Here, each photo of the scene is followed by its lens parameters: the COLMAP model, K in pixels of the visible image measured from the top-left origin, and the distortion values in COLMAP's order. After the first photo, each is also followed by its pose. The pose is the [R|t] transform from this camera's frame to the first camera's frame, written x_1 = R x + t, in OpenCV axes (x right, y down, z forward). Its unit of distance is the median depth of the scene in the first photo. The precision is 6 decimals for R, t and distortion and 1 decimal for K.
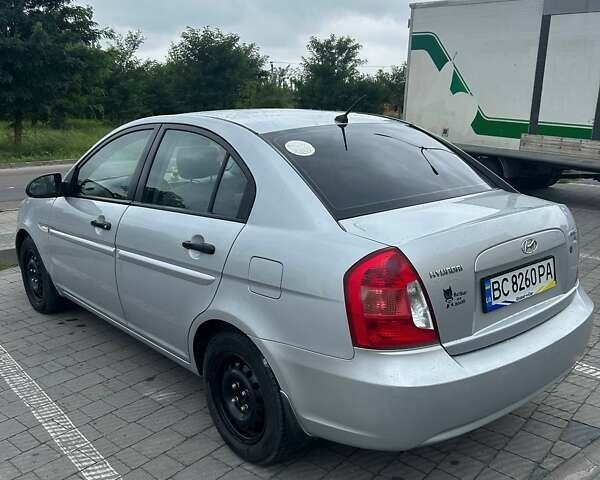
lens RADIAL K [[596.9, 0, 300.0], [0, 596.9, 240.0], [0, 0, 1]] dist [0.106478, -0.235952]
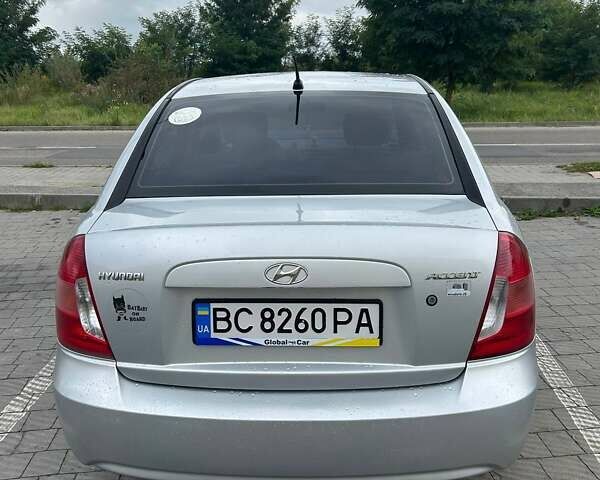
lens RADIAL K [[596.9, 0, 300.0], [0, 596.9, 240.0], [0, 0, 1]] dist [0.106478, -0.235952]
pose [[0.715781, 0.180249, -0.674662, 0.843093], [-0.139726, 0.983544, 0.114530, -0.108454], [0.684203, 0.012290, 0.729188, 0.502989]]
